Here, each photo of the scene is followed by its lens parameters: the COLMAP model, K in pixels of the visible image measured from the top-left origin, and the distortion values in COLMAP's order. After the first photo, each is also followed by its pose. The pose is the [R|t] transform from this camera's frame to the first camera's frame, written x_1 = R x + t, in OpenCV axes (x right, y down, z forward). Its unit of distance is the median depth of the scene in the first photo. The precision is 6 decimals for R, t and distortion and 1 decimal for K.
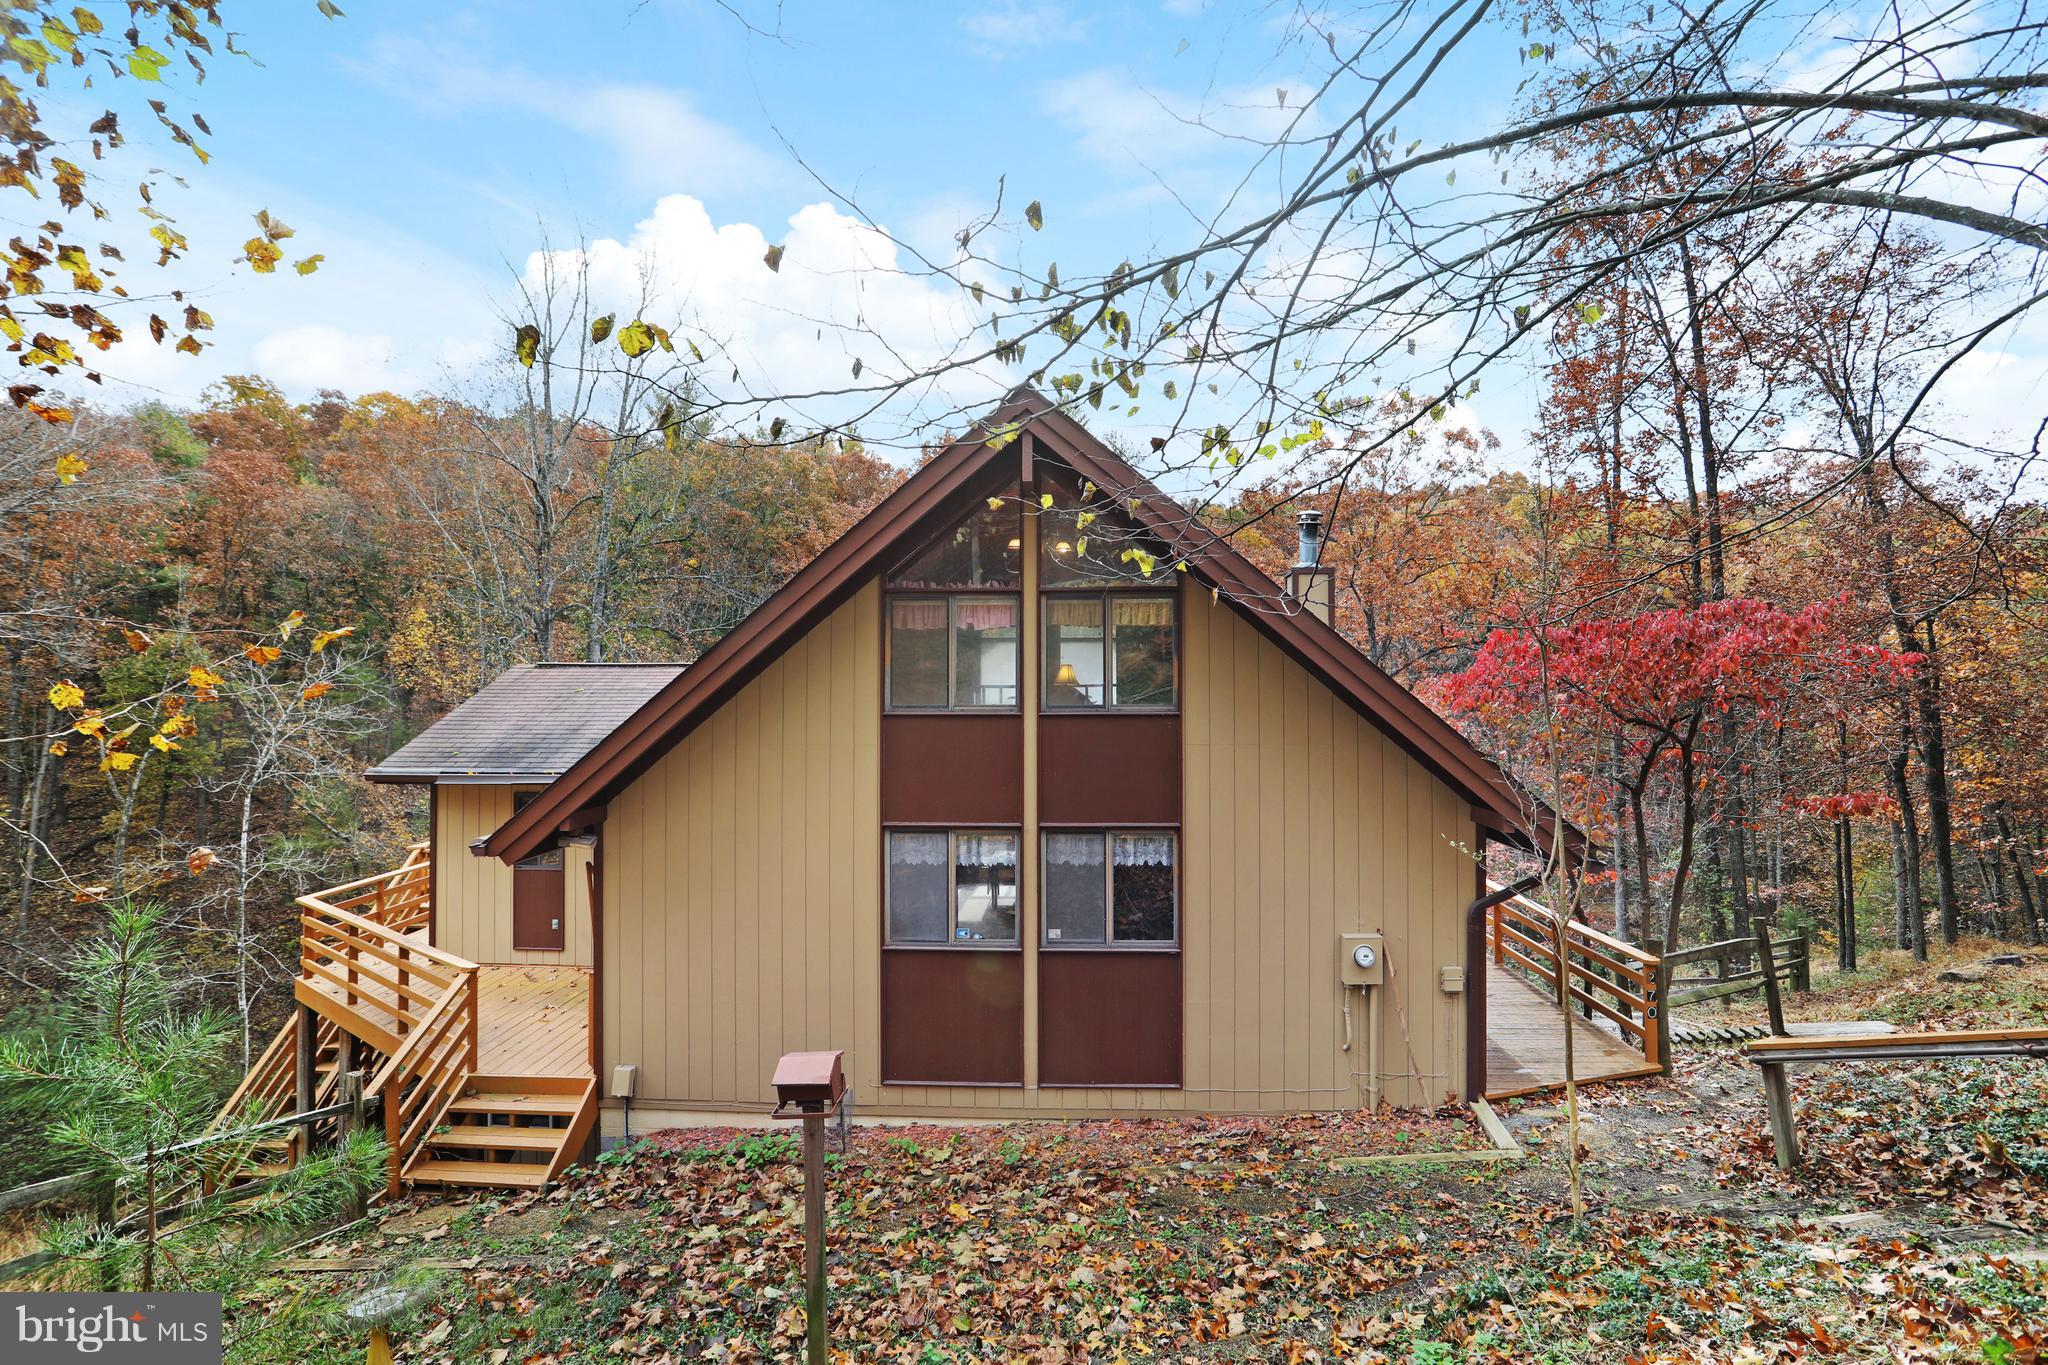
lens RADIAL K [[994.4, 0, 1019.5], [0, 994.4, 685.1], [0, 0, 1]] dist [-0.064840, 0.033452]
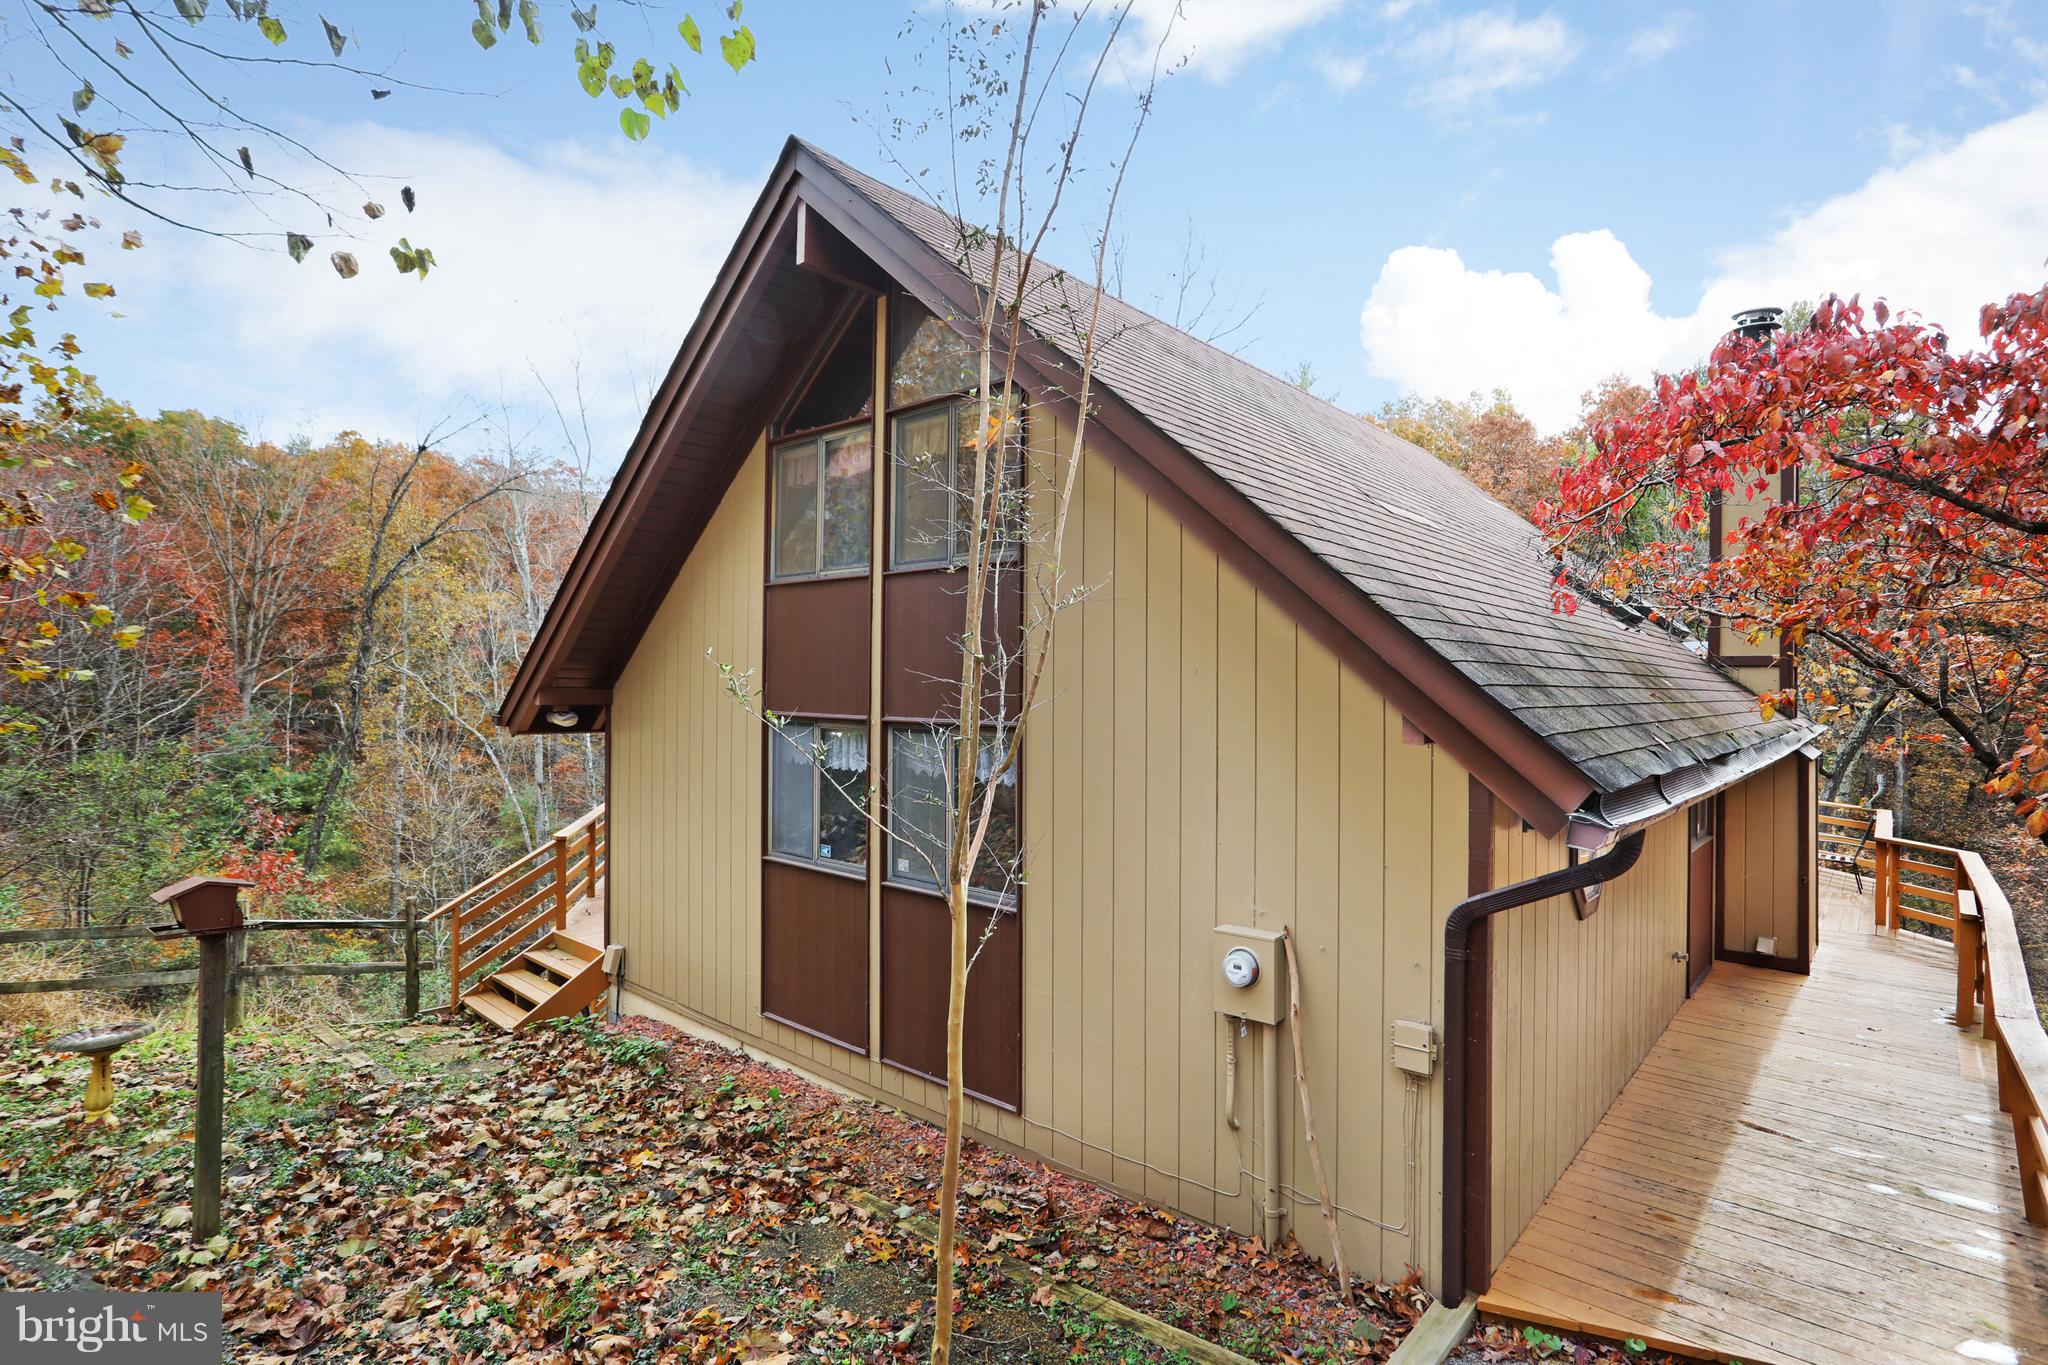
lens RADIAL K [[994.4, 0, 1019.5], [0, 994.4, 685.1], [0, 0, 1]] dist [-0.064840, 0.033452]
pose [[0.791454, 0.017727, -0.610971, 0.571579], [-0.022409, 0.999749, -0.000021, 0.112993], [0.610817, 0.013708, 0.791653, 0.456499]]
